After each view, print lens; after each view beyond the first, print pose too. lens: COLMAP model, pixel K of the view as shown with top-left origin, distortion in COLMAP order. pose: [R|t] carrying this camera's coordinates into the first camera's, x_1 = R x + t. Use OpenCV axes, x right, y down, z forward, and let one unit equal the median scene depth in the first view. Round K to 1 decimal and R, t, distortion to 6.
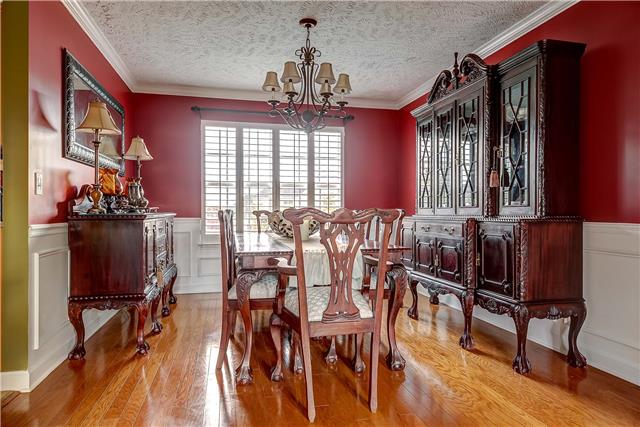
lens RADIAL K [[311.2, 0, 320.0], [0, 311.2, 213.5], [0, 0, 1]] dist [0.021155, -0.000356]
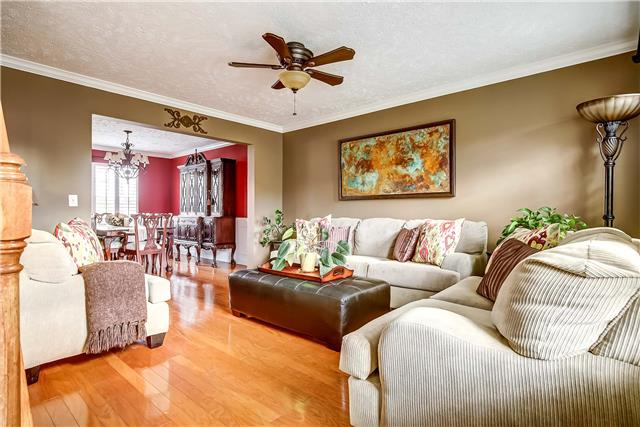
lens RADIAL K [[311.2, 0, 320.0], [0, 311.2, 213.5], [0, 0, 1]] dist [0.021155, -0.000356]
pose [[0.767419, 0.000360, 0.641146, -0.432345], [-0.000869, 1.000000, 0.000477, -0.014546], [-0.641146, -0.000923, 0.767418, -1.669173]]
